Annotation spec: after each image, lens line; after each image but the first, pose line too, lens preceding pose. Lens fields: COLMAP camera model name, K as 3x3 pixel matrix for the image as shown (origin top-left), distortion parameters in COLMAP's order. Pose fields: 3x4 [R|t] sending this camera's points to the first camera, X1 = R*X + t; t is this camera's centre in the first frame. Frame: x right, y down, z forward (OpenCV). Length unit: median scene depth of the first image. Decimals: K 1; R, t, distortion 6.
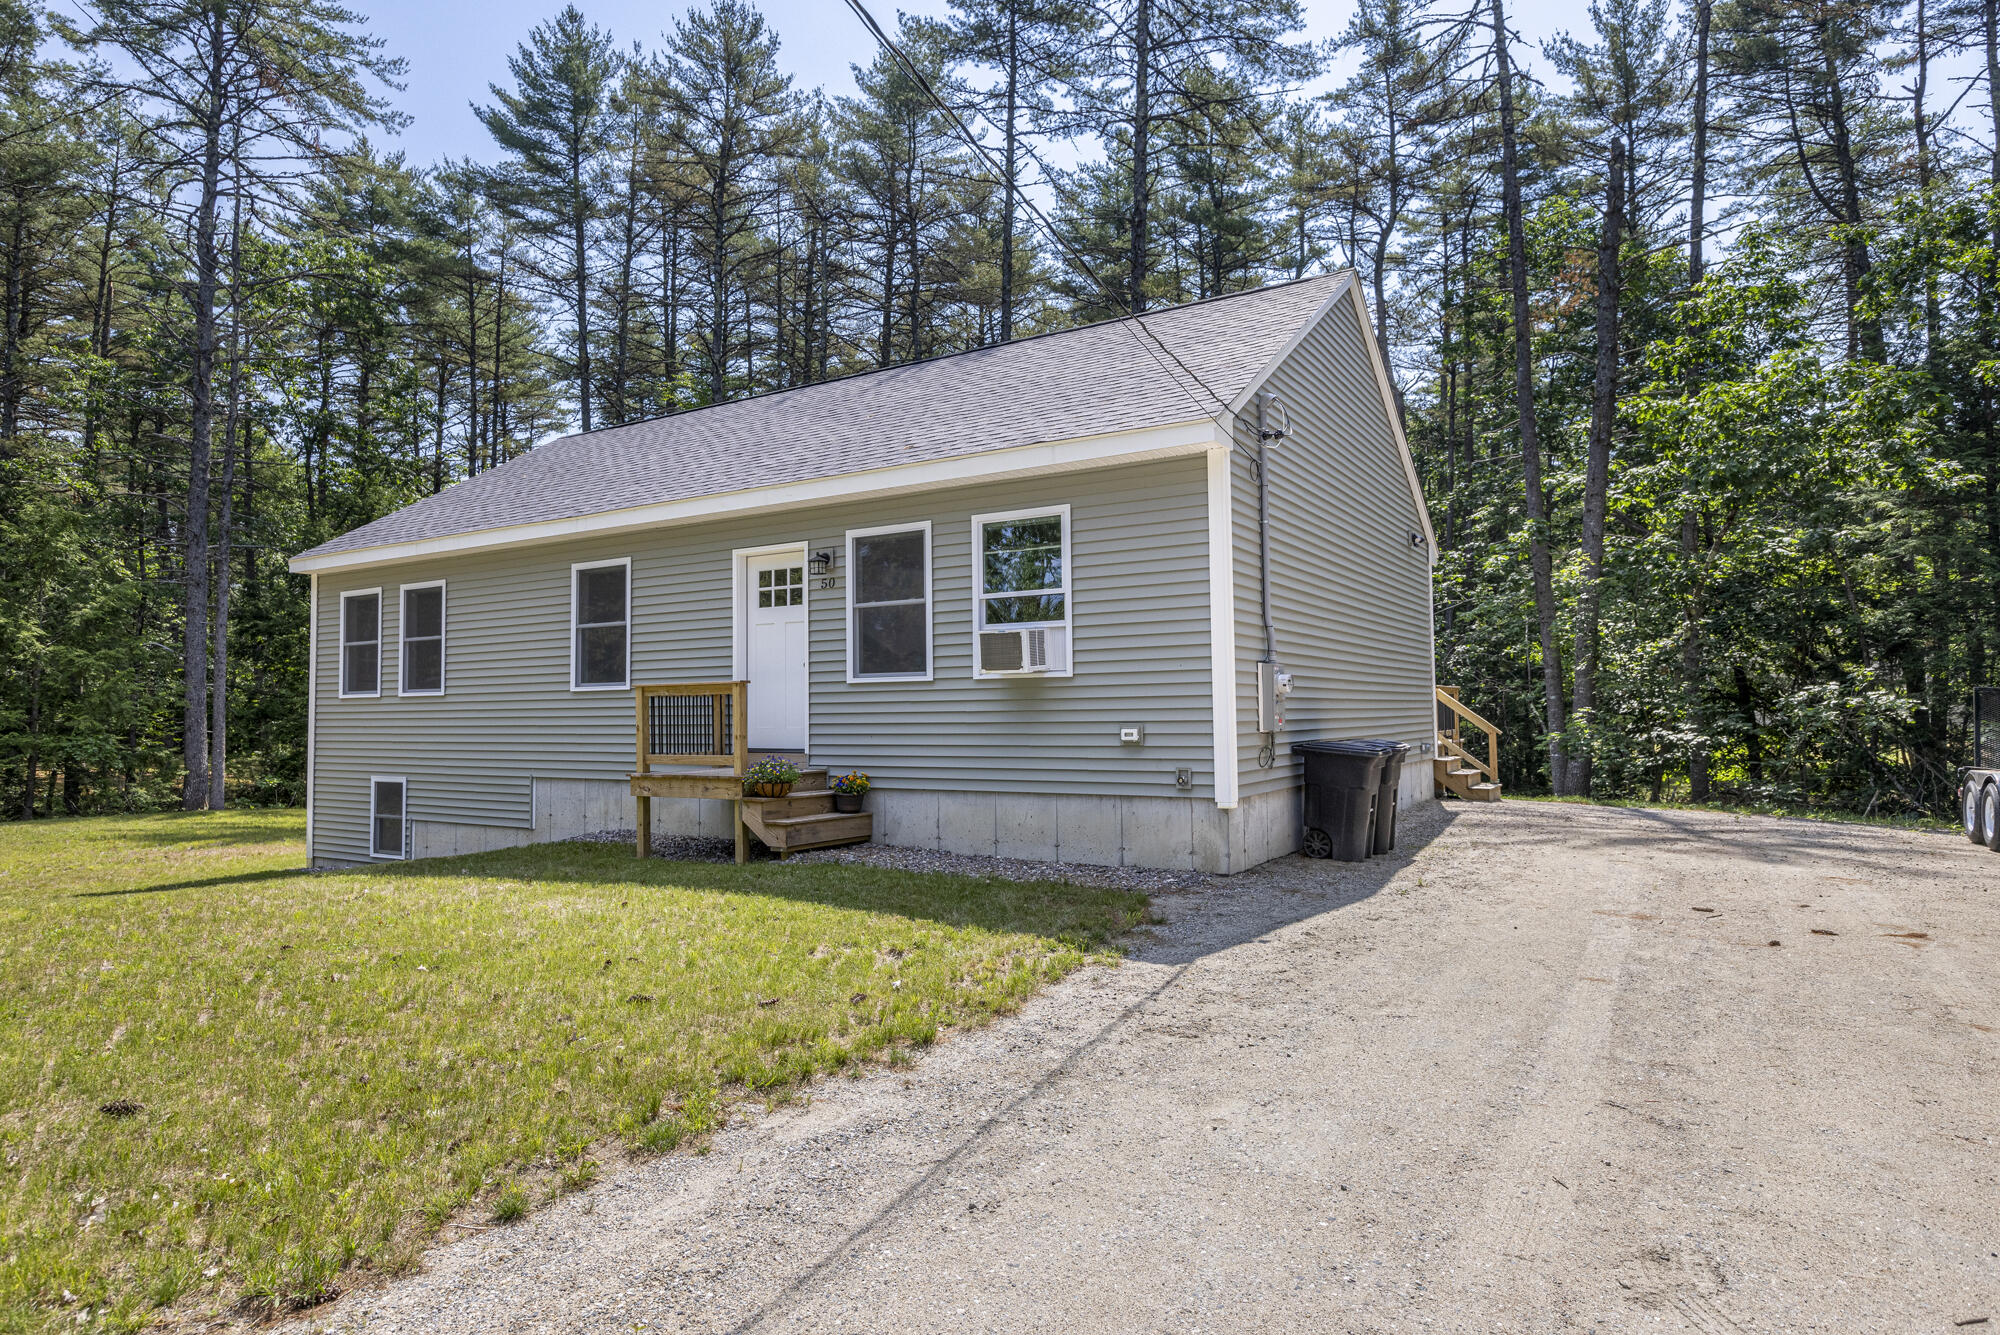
lens RADIAL K [[1135.0, 0, 996.1], [0, 1135.0, 659.5], [0, 0, 1]] dist [-0.023546, 0.003654]
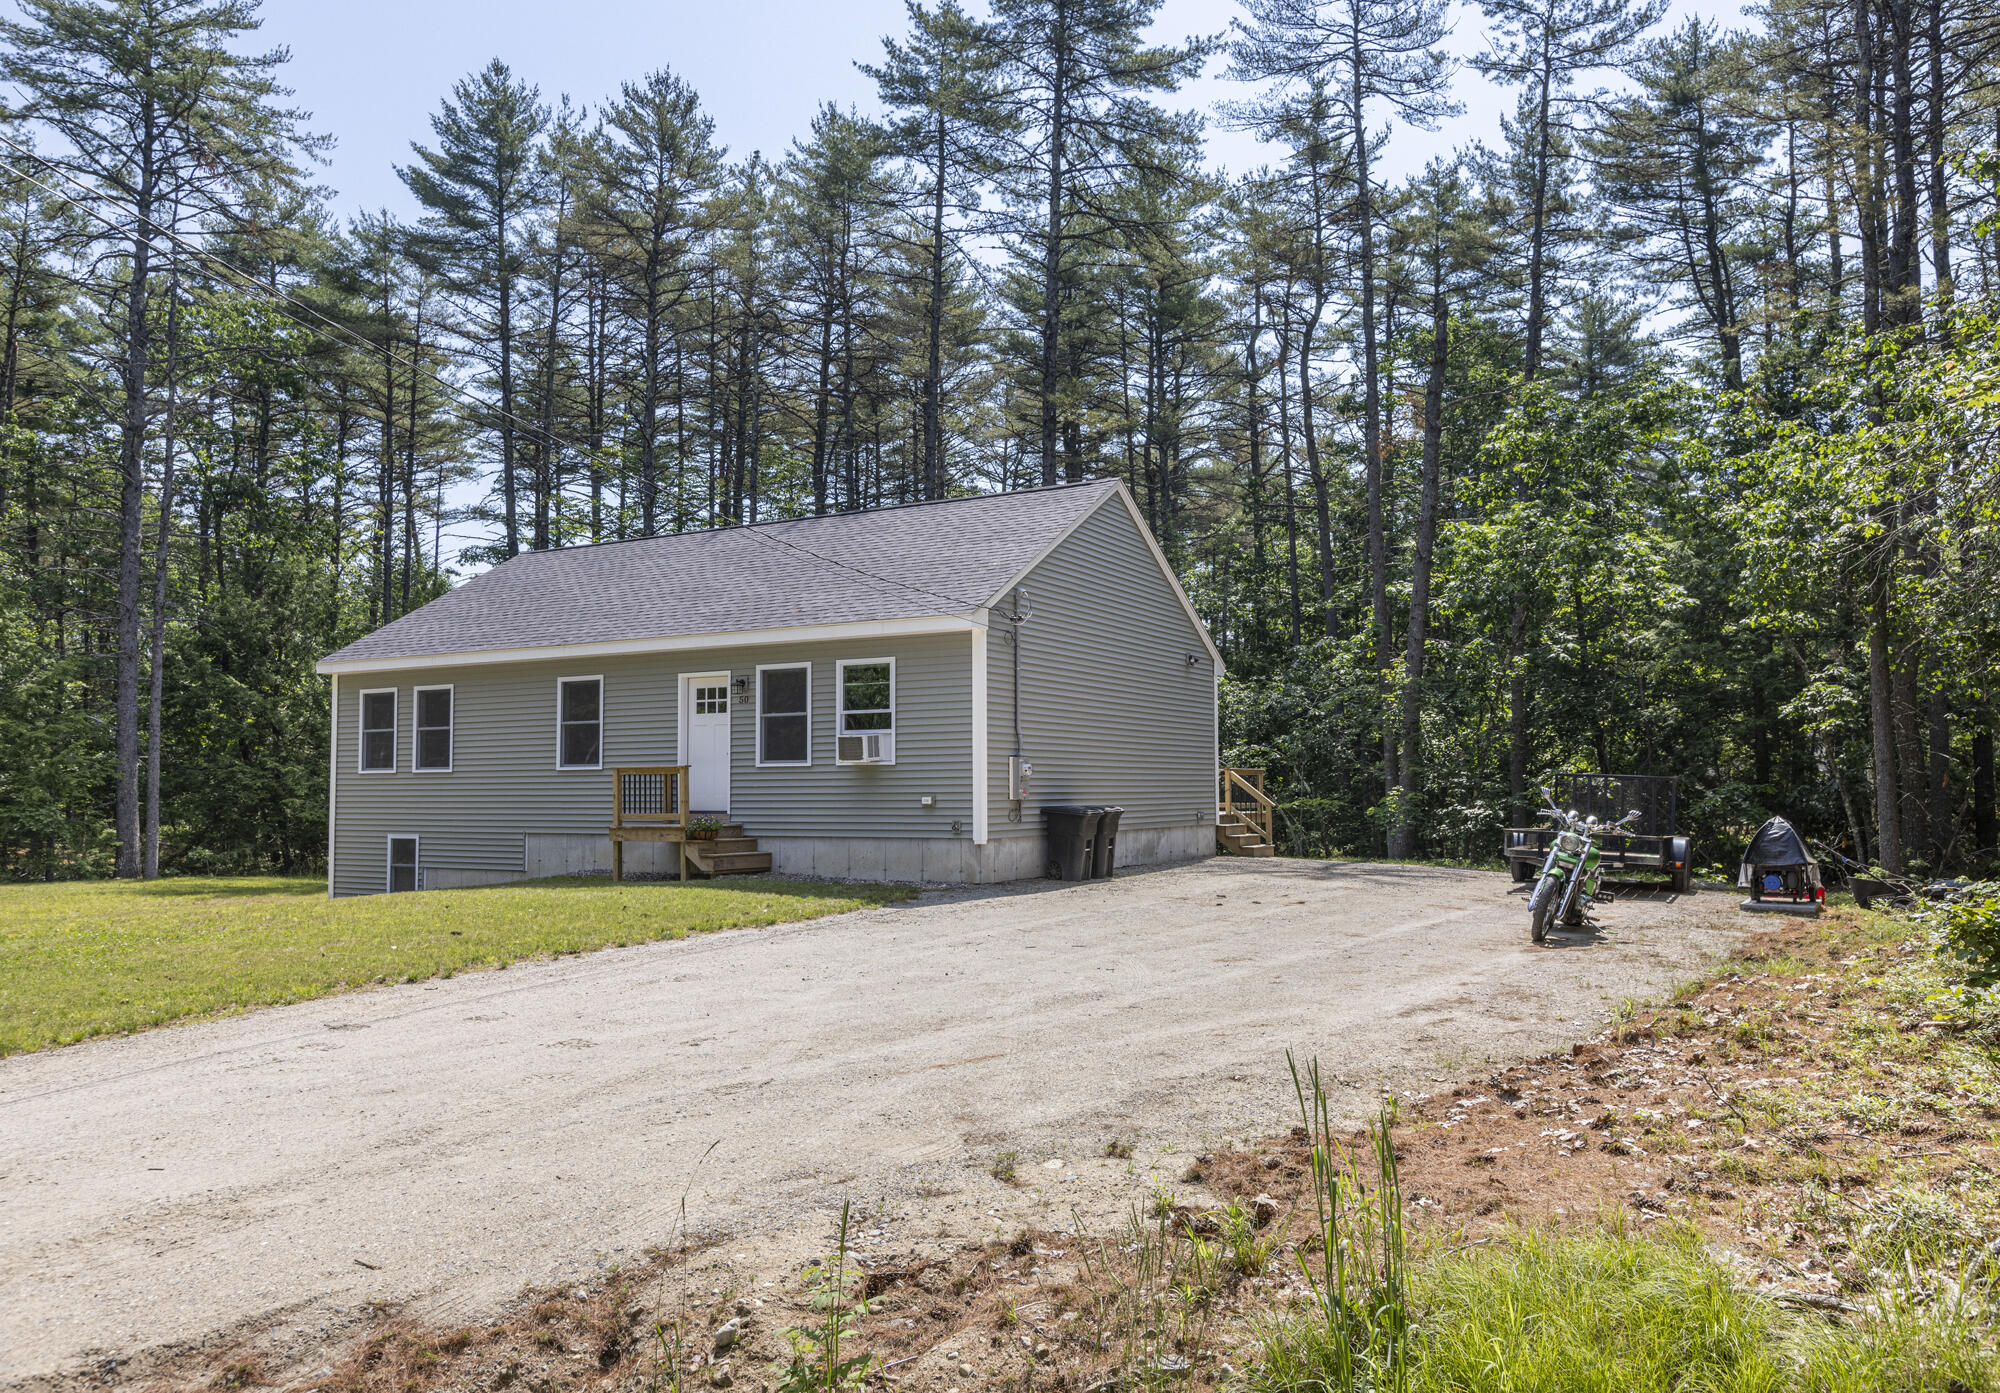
lens RADIAL K [[1379.2, 0, 1060.7], [0, 1379.2, 734.0], [0, 0, 1]] dist [0.000103, -0.008772]
pose [[0.998212, 0.007977, 0.059232, 0.109779], [-0.008323, 0.999950, 0.005593, -0.024407], [-0.059184, -0.006076, 0.998229, -0.571069]]
